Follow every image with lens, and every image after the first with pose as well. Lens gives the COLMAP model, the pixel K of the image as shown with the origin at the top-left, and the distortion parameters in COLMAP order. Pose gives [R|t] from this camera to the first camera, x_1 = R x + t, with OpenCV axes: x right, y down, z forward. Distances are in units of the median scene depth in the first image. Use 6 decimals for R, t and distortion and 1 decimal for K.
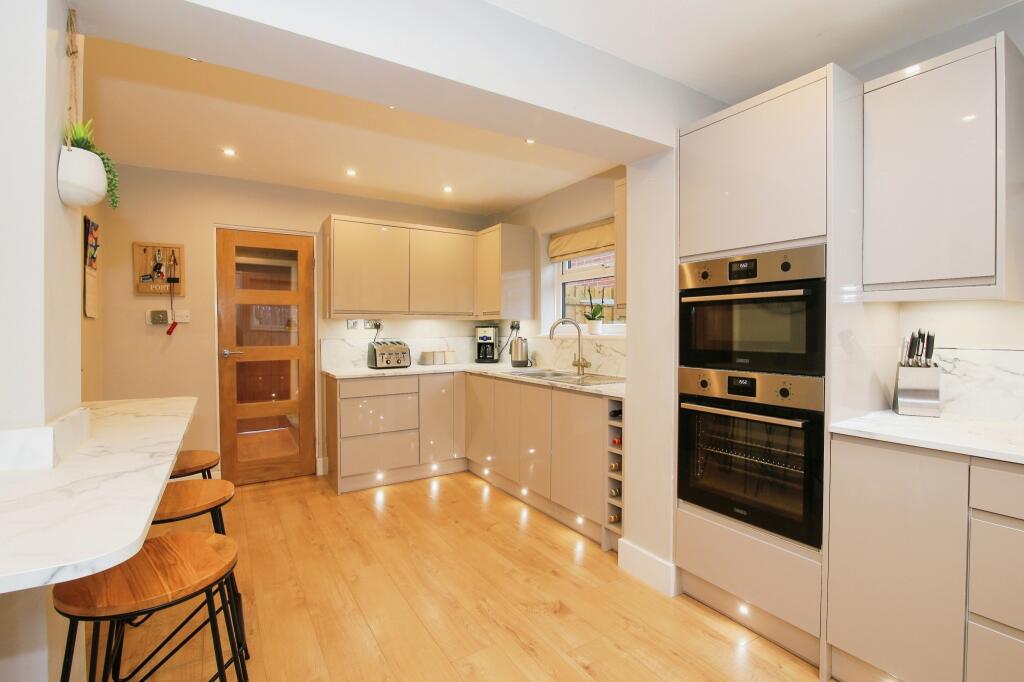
lens RADIAL K [[475.6, 0, 509.7], [0, 475.6, 335.8], [0, 0, 1]] dist [-0.020206, 0.001485]
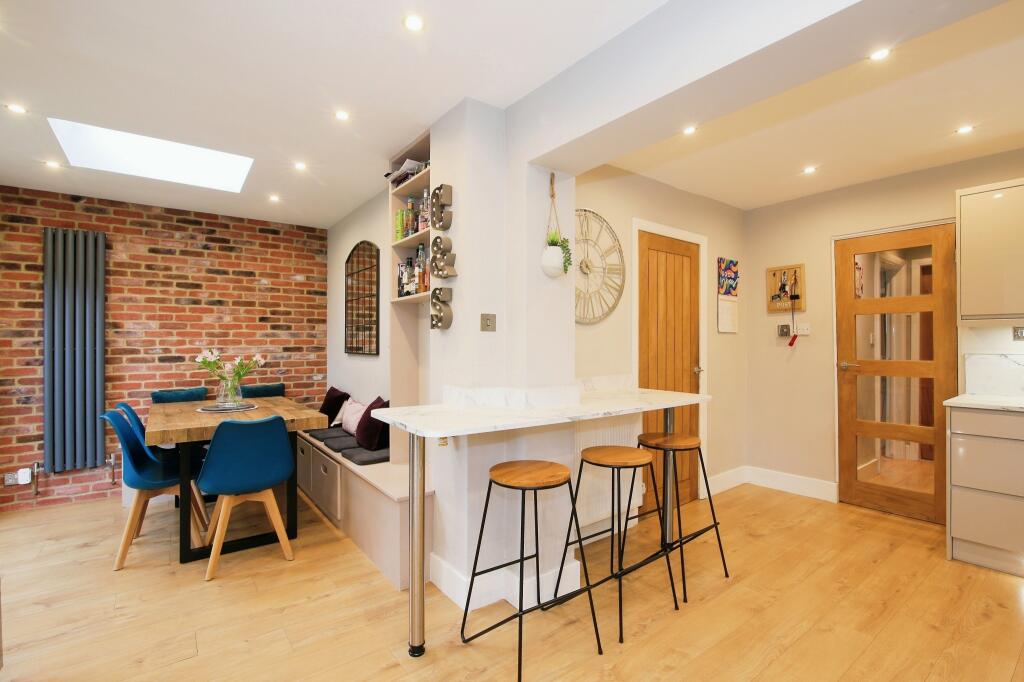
lens RADIAL K [[475.6, 0, 510.0], [0, 475.6, 337.5], [0, 0, 1]] dist [-0.020206, 0.001485]
pose [[0.072690, -0.007258, -0.997328, 0.535066], [-0.011245, 0.999904, -0.008096, -0.009141], [0.997291, 0.011803, 0.072601, 0.380131]]
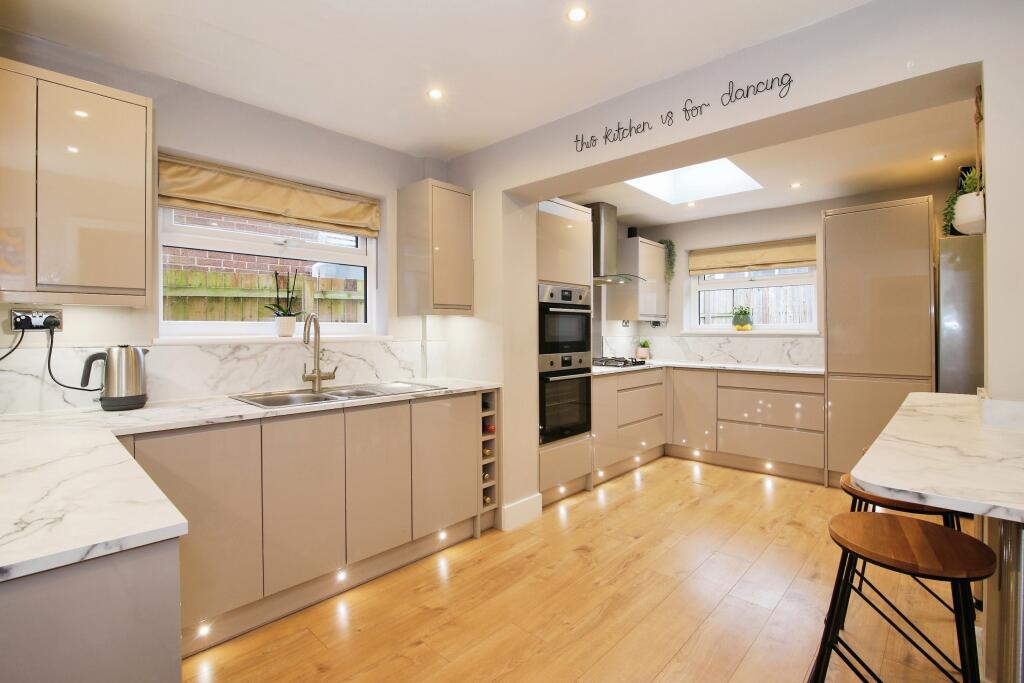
lens RADIAL K [[475.6, 0, 516.8], [0, 475.6, 333.8], [0, 0, 1]] dist [-0.020206, 0.001485]
pose [[-0.272479, -0.004186, 0.962153, -1.029596], [0.015348, 0.999844, 0.008696, -0.012978], [-0.962039, 0.017137, -0.272372, 1.461932]]
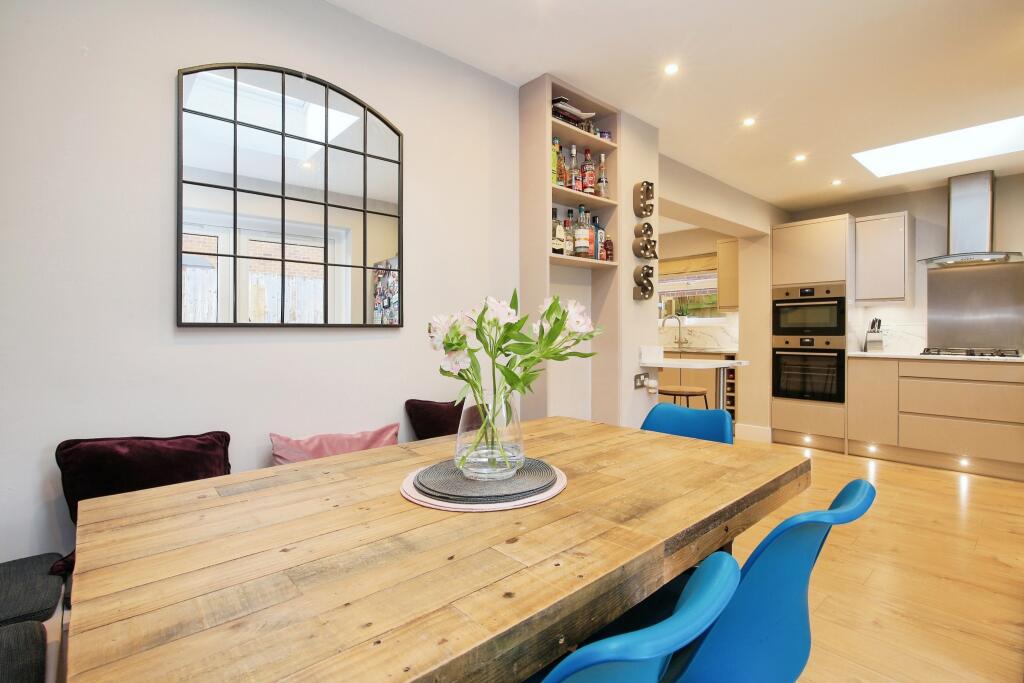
lens RADIAL K [[475.6, 0, 519.3], [0, 475.6, 339.5], [0, 0, 1]] dist [-0.020206, 0.001485]
pose [[0.985702, -0.005974, 0.168393, -1.143852], [0.005559, 0.999980, 0.002937, 0.069018], [-0.168407, -0.001959, 0.985716, -0.930255]]
